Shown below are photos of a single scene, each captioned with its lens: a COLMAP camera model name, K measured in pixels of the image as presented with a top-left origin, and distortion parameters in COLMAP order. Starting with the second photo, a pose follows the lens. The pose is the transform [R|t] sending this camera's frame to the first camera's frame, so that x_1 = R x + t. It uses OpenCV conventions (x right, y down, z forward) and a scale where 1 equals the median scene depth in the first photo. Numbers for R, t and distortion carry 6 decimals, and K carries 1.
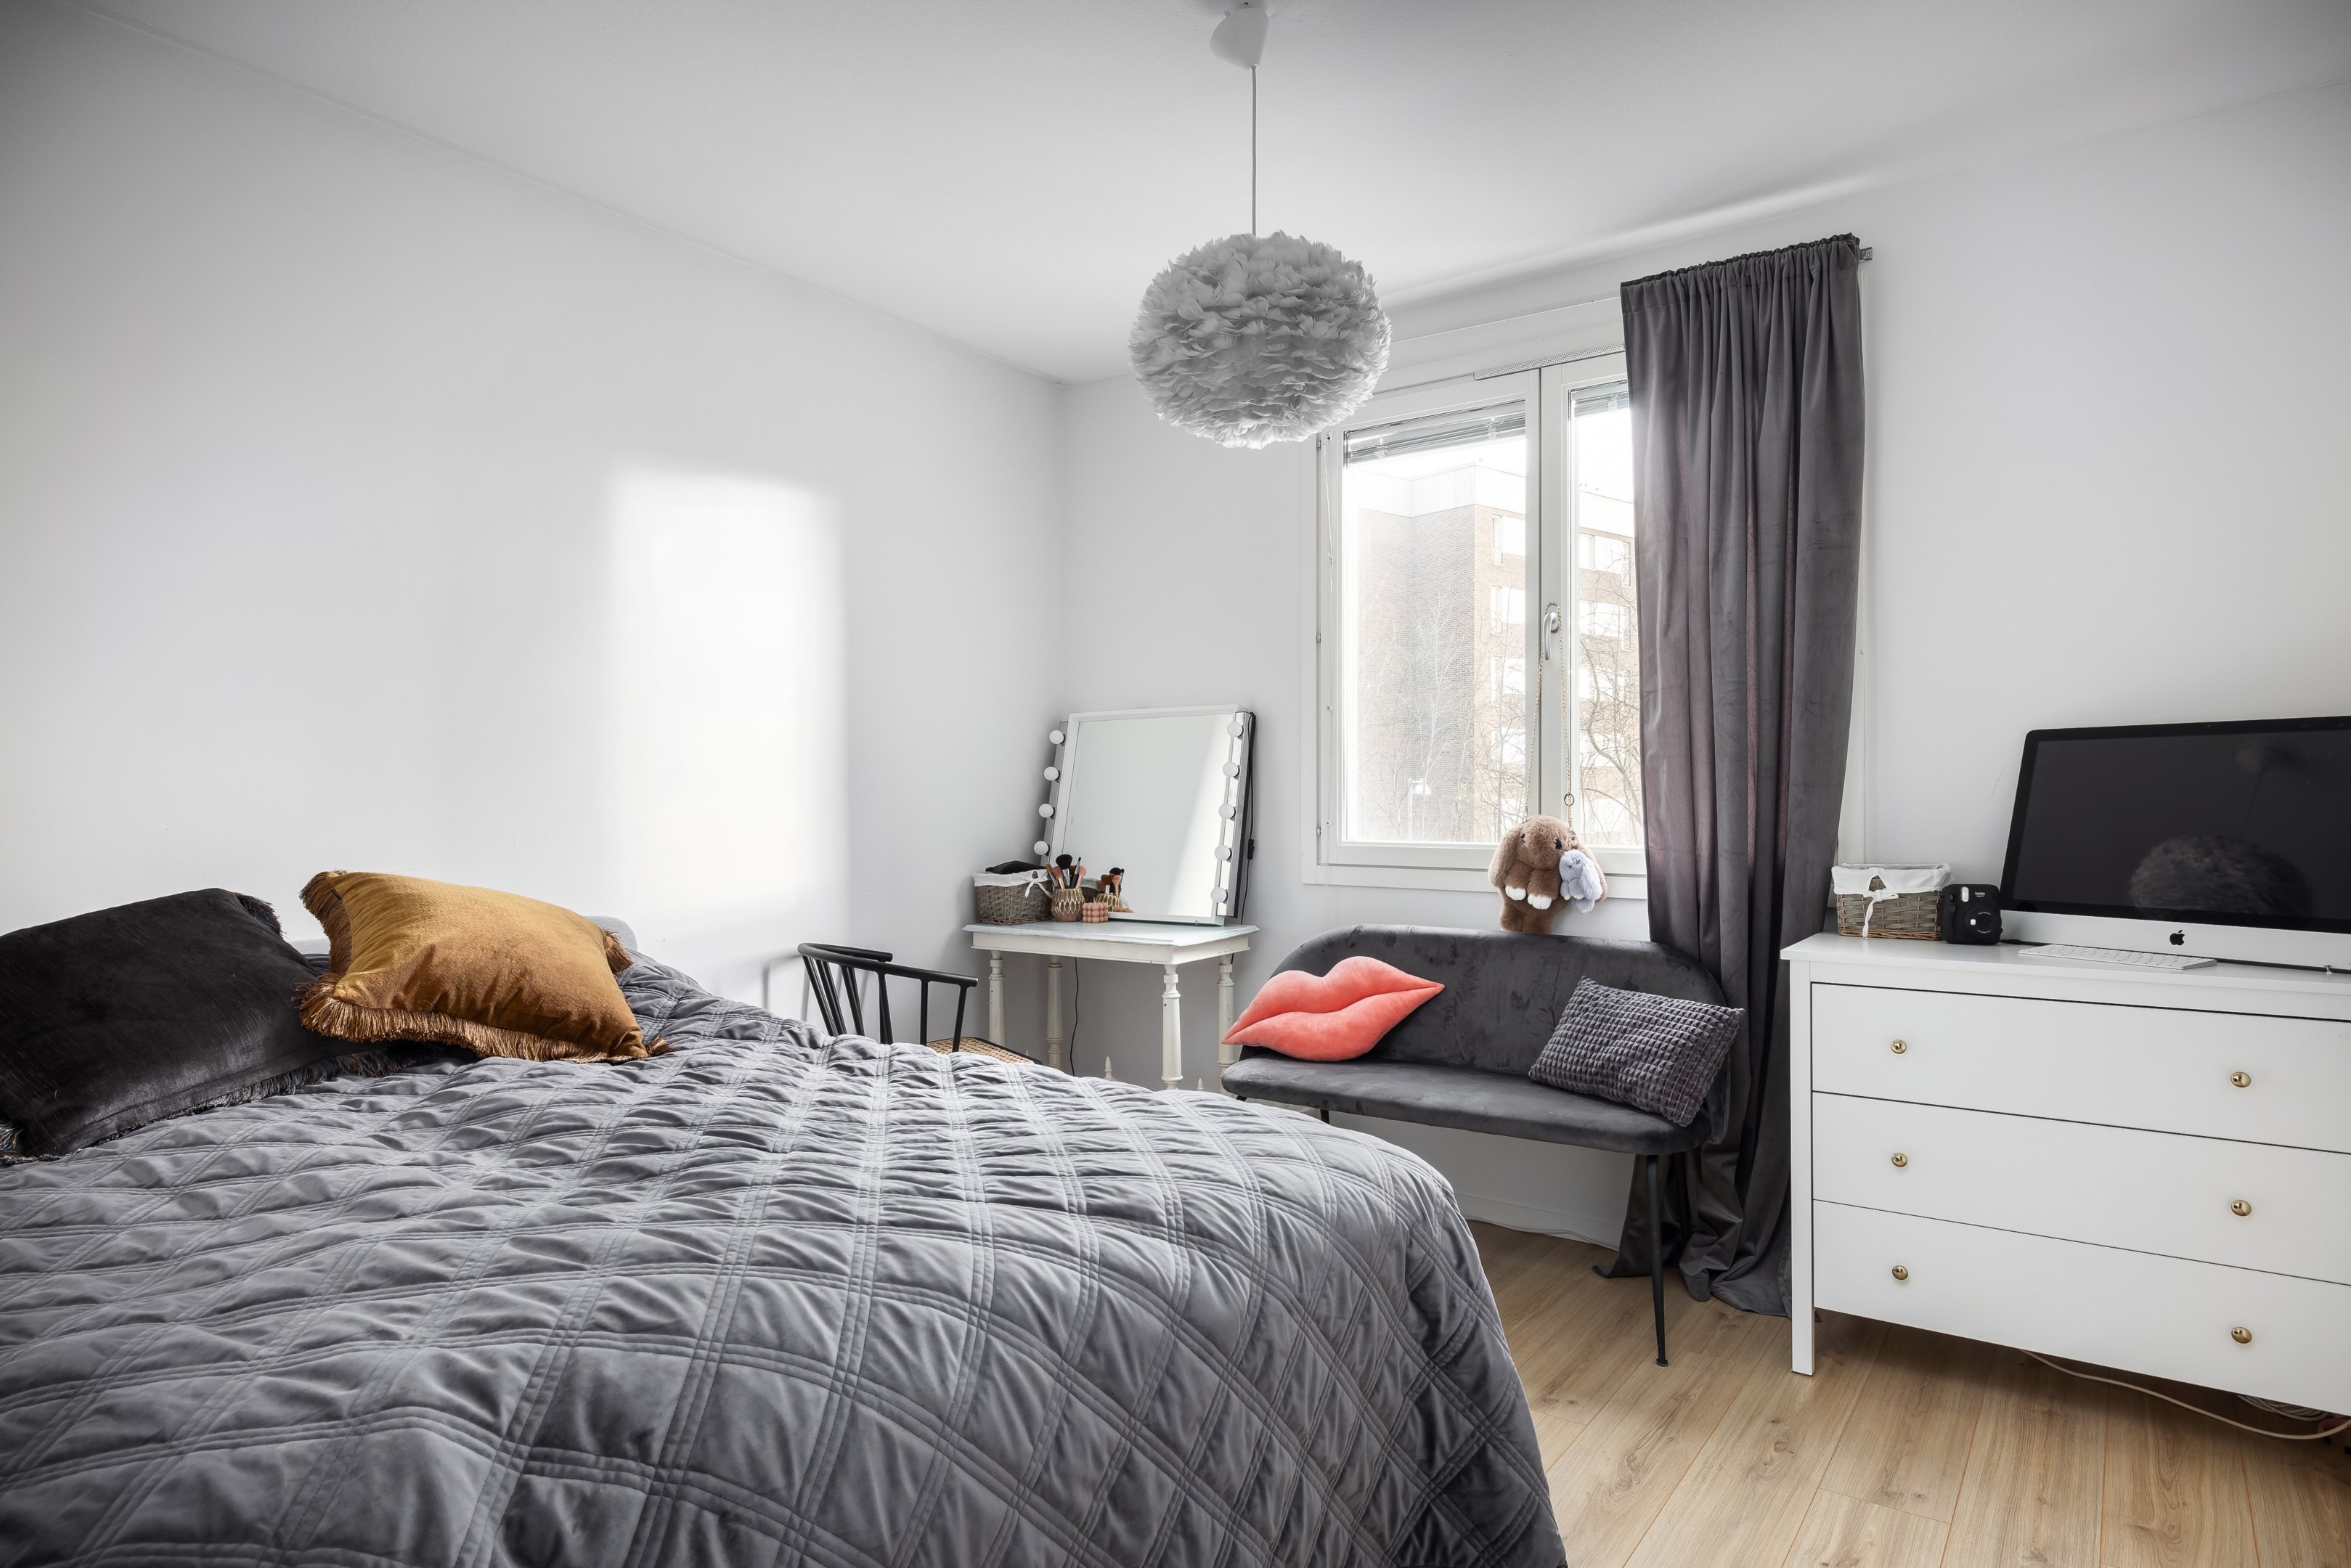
lens RADIAL K [[1336.3, 0, 1176.4], [0, 1336.3, 788.8], [0, 0, 1]] dist [0.002914, -0.001799]
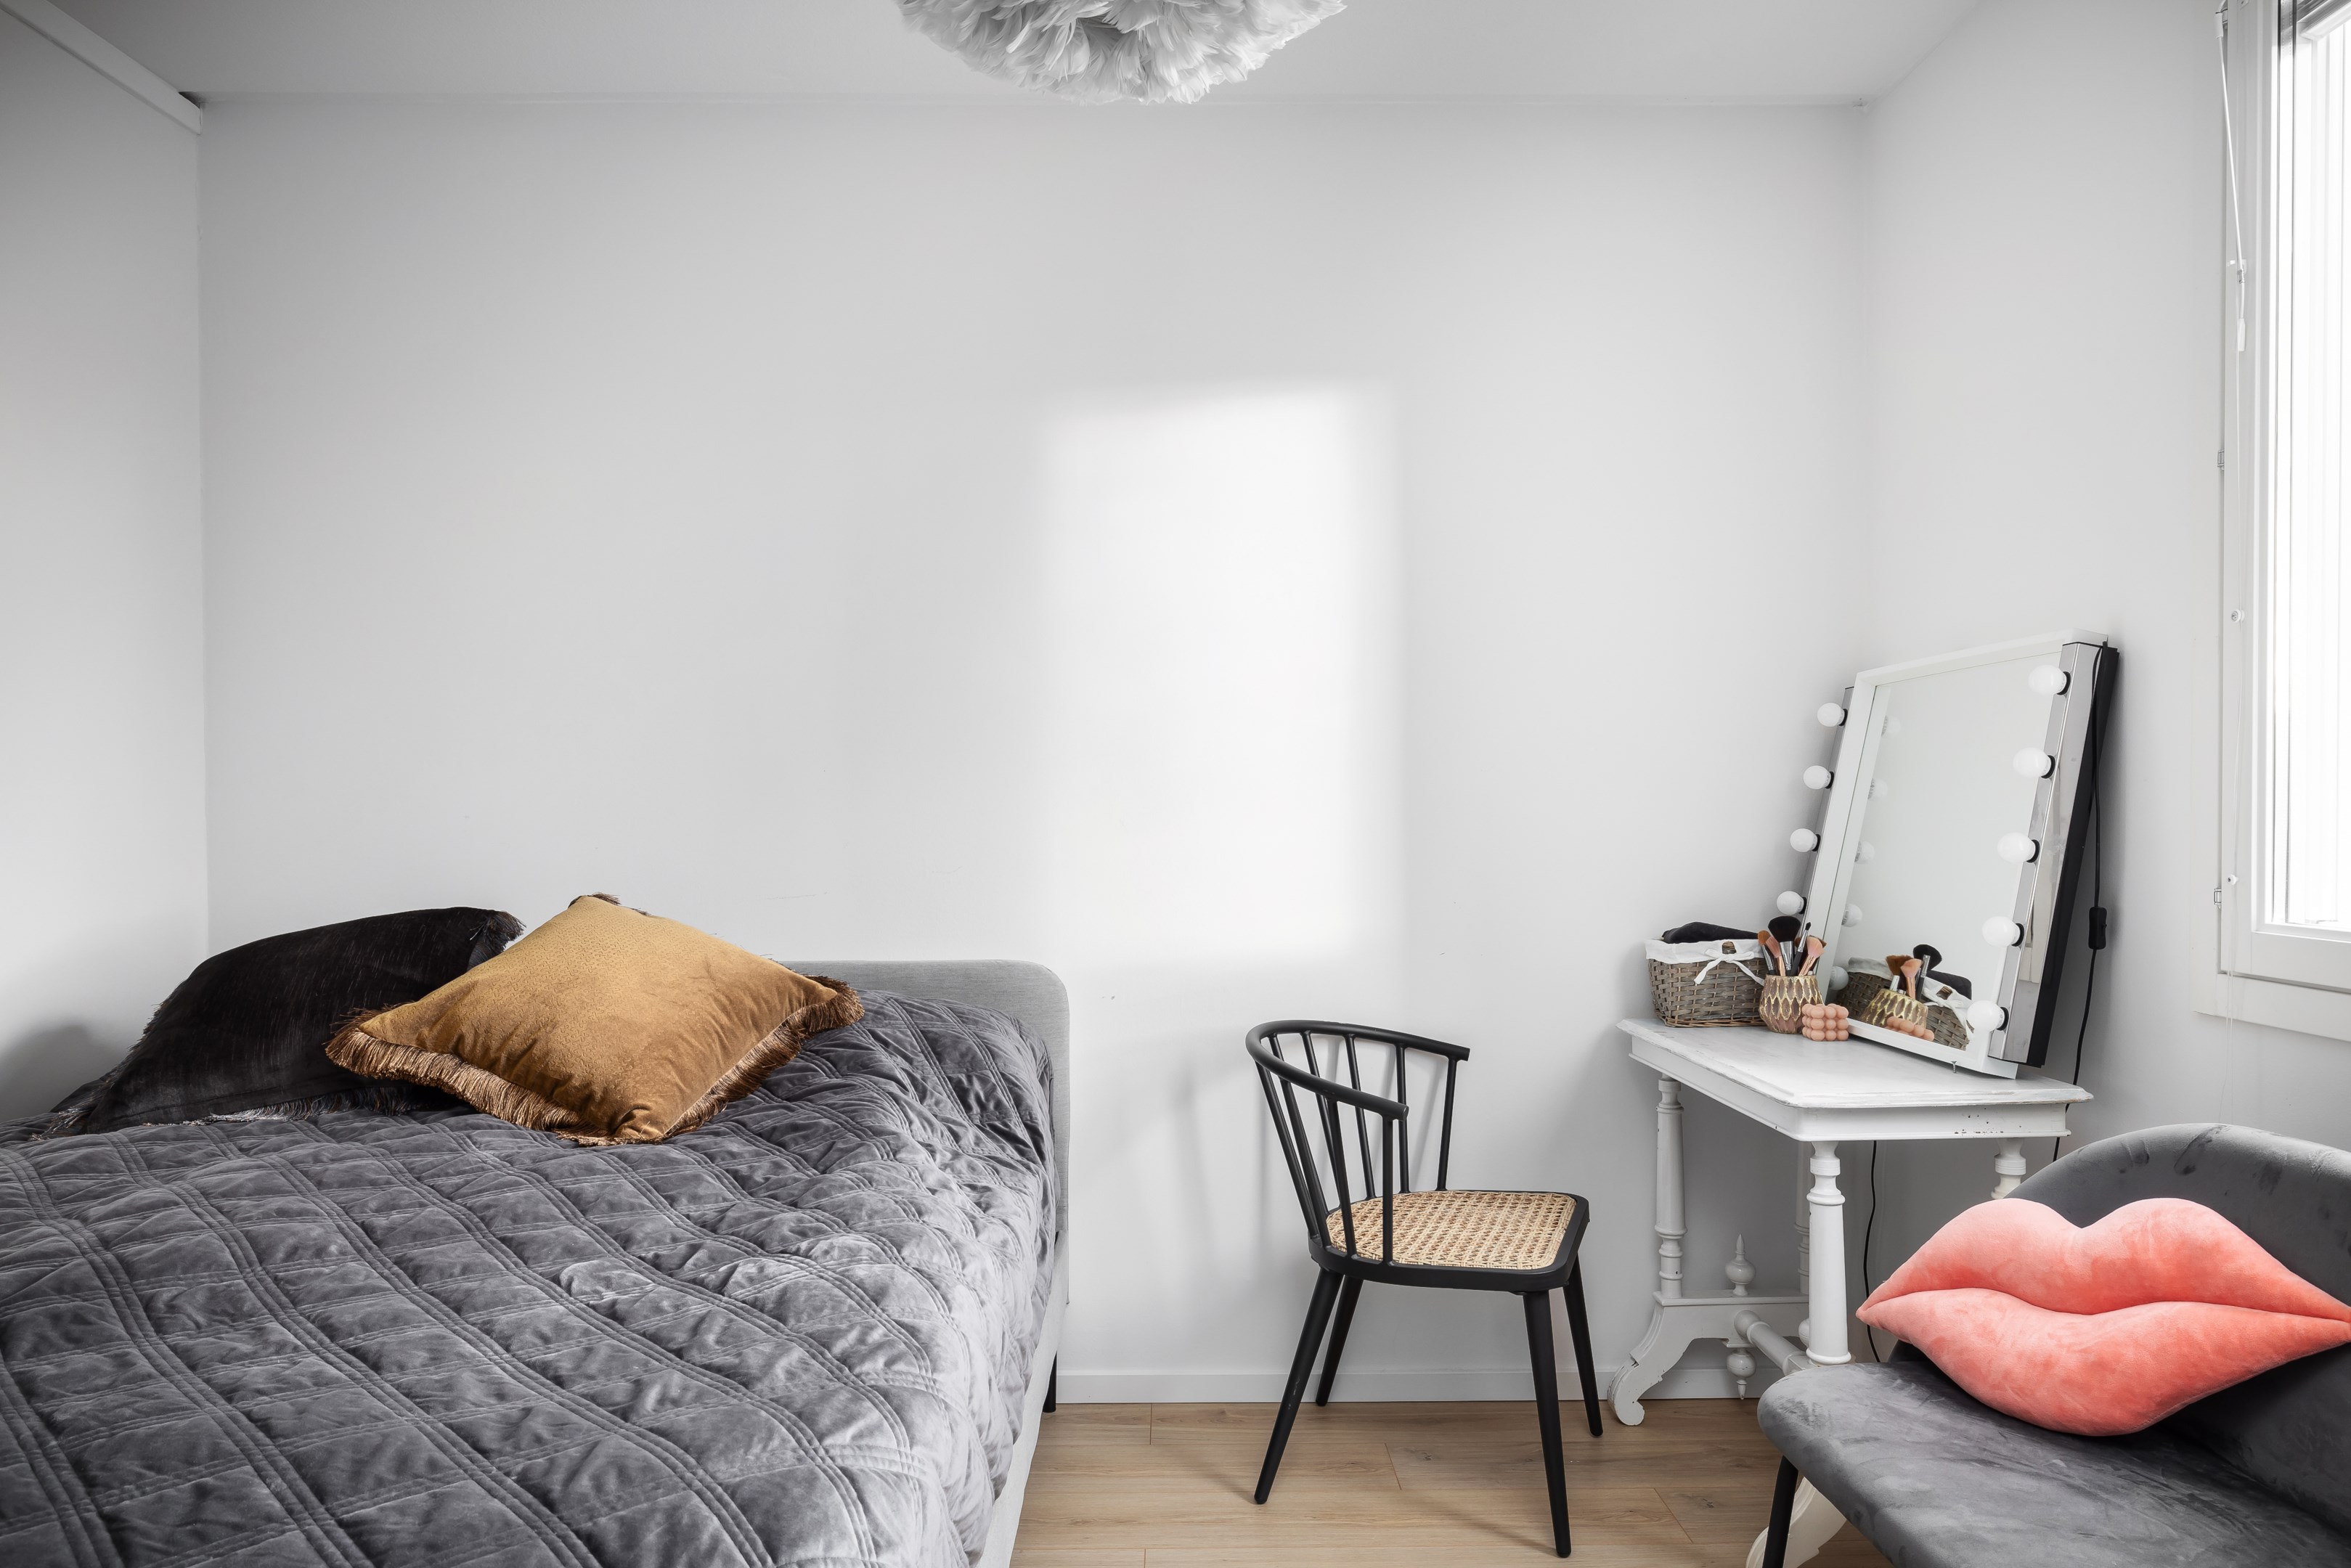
lens RADIAL K [[1475.2, 0, 1175.1], [0, 1475.2, 826.5], [0, 0, 1]] dist [-0.006723, -0.000270]
pose [[0.592979, 0.009026, -0.805167, 0.312728], [0.004905, 0.999878, 0.014821, -0.001143], [0.805203, -0.012738, 0.592863, 0.457412]]
